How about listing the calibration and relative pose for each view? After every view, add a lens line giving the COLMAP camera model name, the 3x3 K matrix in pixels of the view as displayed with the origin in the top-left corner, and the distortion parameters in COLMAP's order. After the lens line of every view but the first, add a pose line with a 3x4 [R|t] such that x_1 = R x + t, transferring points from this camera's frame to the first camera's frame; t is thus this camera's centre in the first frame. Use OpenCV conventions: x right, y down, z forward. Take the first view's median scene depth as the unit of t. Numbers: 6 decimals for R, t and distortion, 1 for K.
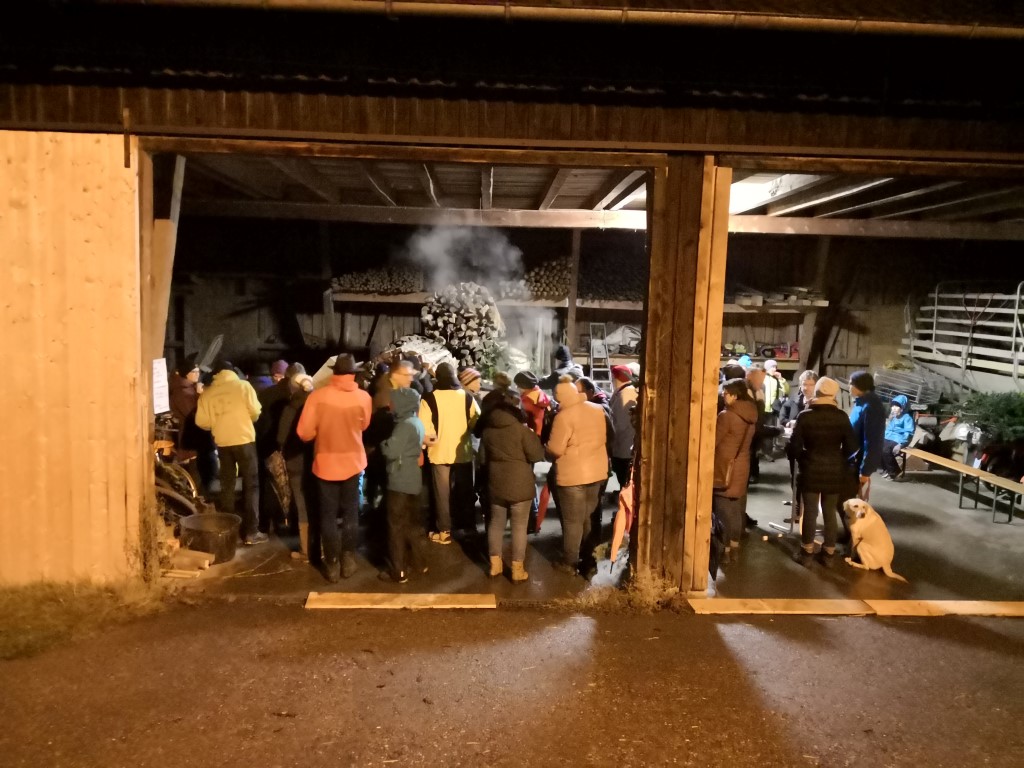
lens RADIAL K [[825.2, 0, 514.3], [0, 825.2, 381.0], [0, 0, 1]] dist [0.004287, 0.000423]
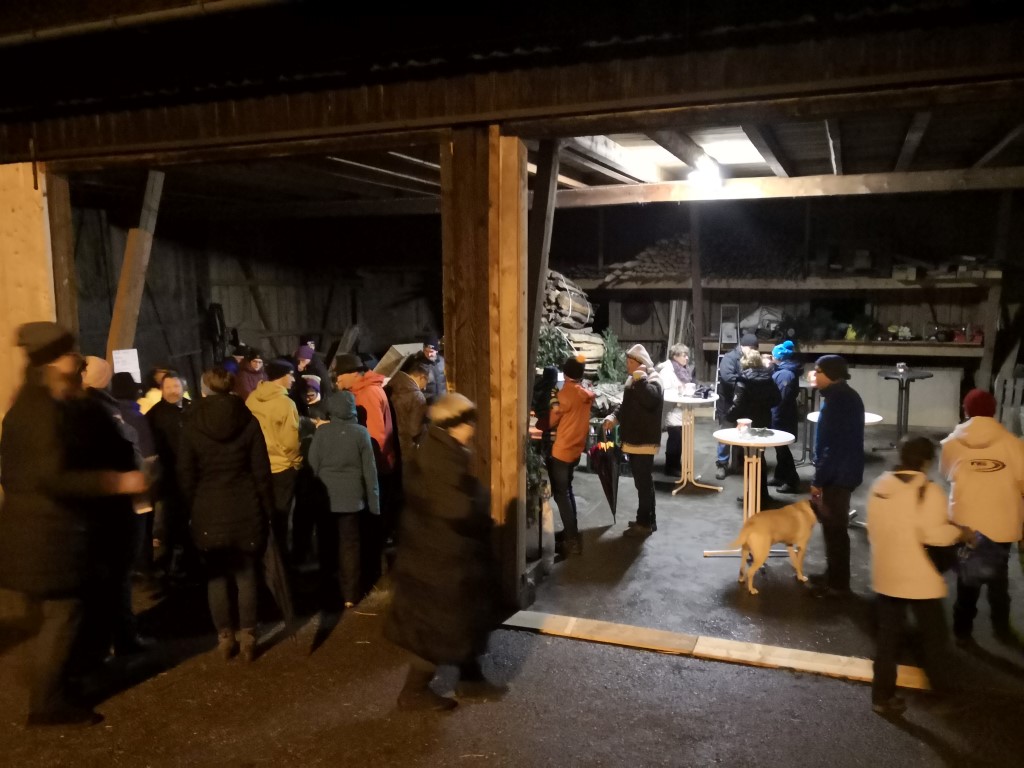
lens RADIAL K [[826.1, 0, 512.1], [0, 826.1, 380.0], [0, 0, 1]] dist [0.005872, -0.006311]
pose [[0.917234, 0.013090, -0.398134, 0.607611], [-0.005399, 0.999777, 0.020431, -0.012272], [0.398313, -0.016591, 0.917100, 0.171991]]
